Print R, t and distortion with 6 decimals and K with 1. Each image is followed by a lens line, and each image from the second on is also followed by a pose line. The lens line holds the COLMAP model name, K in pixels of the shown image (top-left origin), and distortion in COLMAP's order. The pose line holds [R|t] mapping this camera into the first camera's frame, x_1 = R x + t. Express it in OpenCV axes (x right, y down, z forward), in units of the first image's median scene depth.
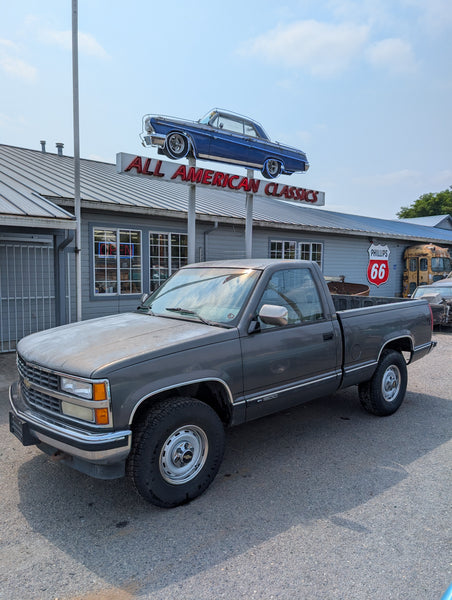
lens RADIAL K [[429.8, 0, 225.9], [0, 429.8, 301.8], [0, 0, 1]] dist [0.035067, -0.030177]
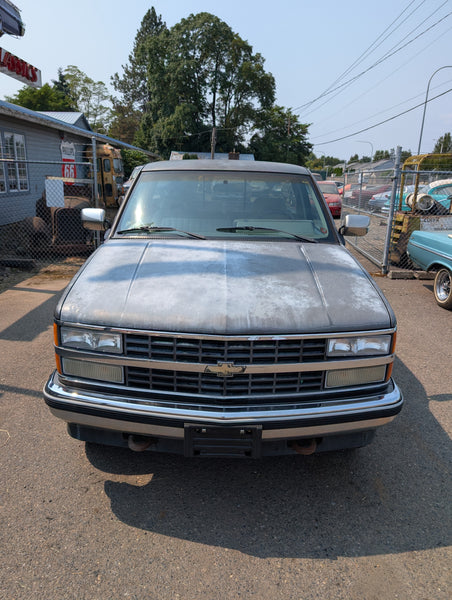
lens RADIAL K [[429.8, 0, 225.9], [0, 429.8, 297.0], [0, 0, 1]] dist [0.035067, -0.030177]
pose [[0.660514, -0.199834, 0.723732, -0.156289], [0.041667, 0.972201, 0.230412, -0.009231], [-0.749656, -0.122035, 0.650479, 0.109621]]
